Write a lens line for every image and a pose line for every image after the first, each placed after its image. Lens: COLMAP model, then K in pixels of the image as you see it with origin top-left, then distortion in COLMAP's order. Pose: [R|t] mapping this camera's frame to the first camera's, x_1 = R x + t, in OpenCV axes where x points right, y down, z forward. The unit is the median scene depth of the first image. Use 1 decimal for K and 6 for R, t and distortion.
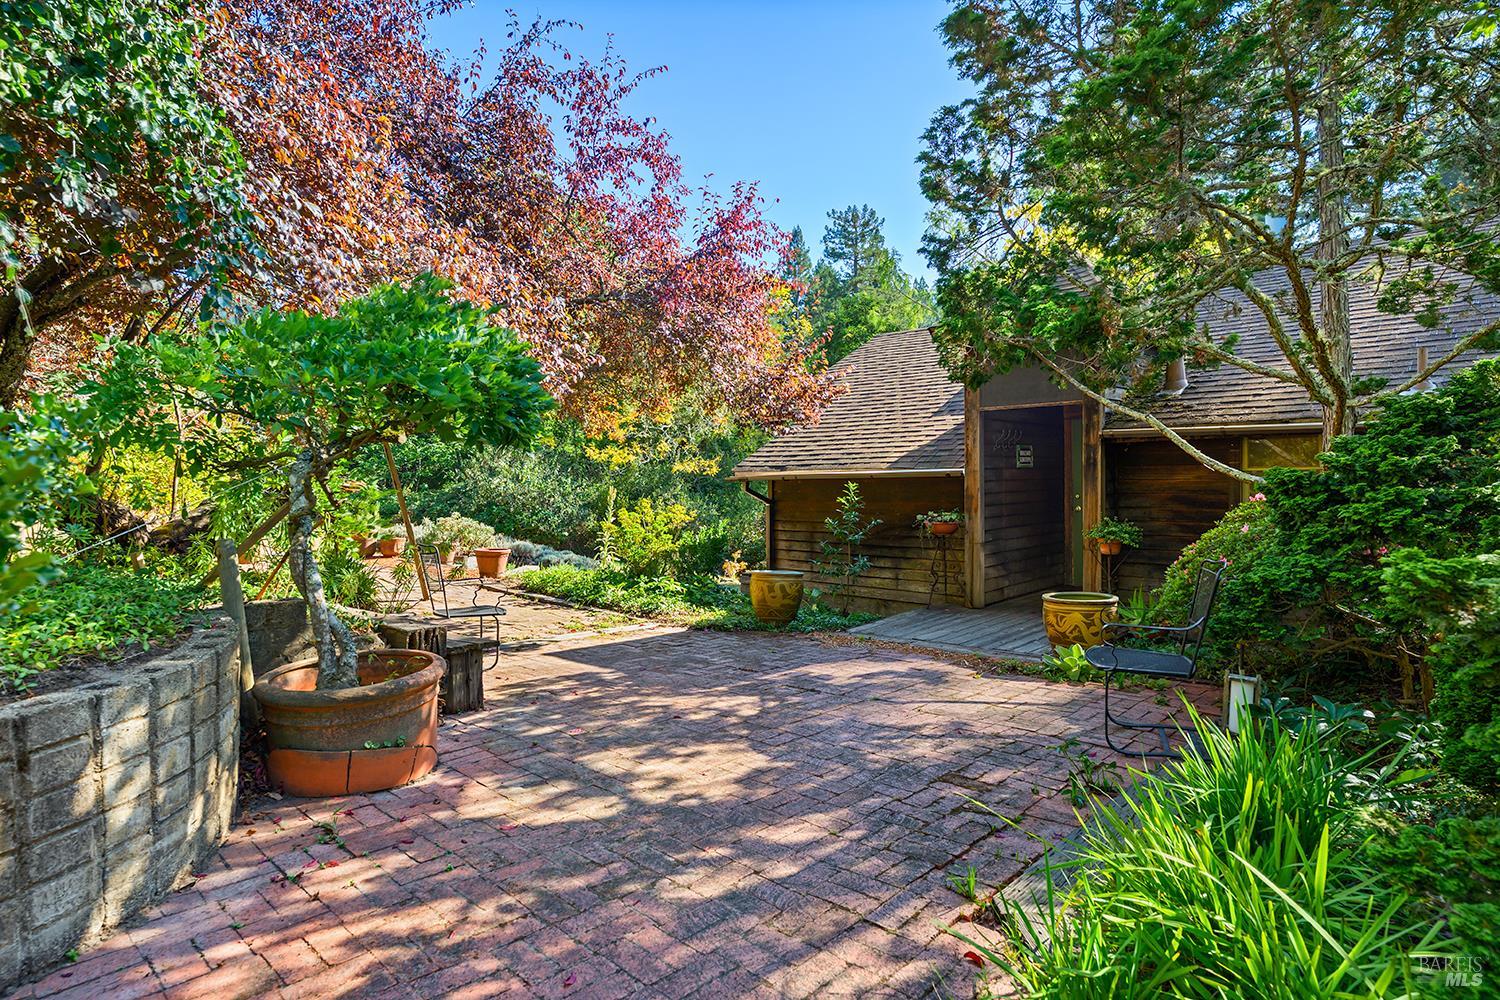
lens RADIAL K [[802.5, 0, 750.1], [0, 802.5, 548.2], [0, 0, 1]] dist [0.000382, 0.000819]
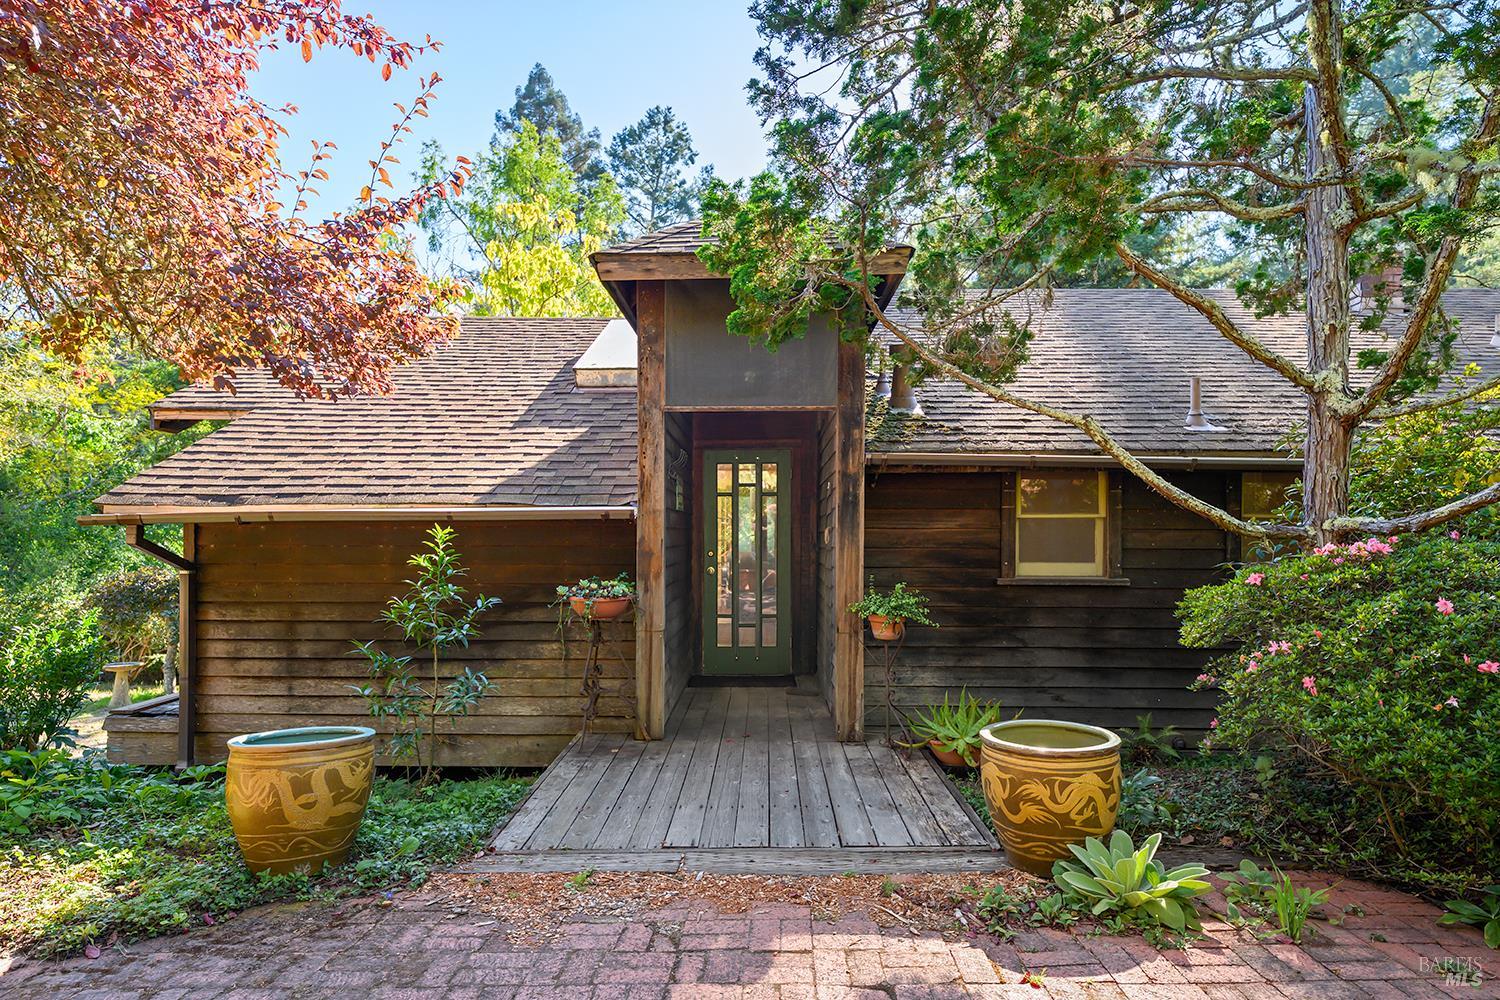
lens RADIAL K [[802.5, 0, 750.1], [0, 802.5, 548.2], [0, 0, 1]] dist [0.000382, 0.000819]
pose [[0.742377, 0.003158, 0.669975, -0.067889], [0.048037, 0.997164, -0.057928, -0.029425], [-0.668258, 0.075188, 0.740120, 0.498380]]
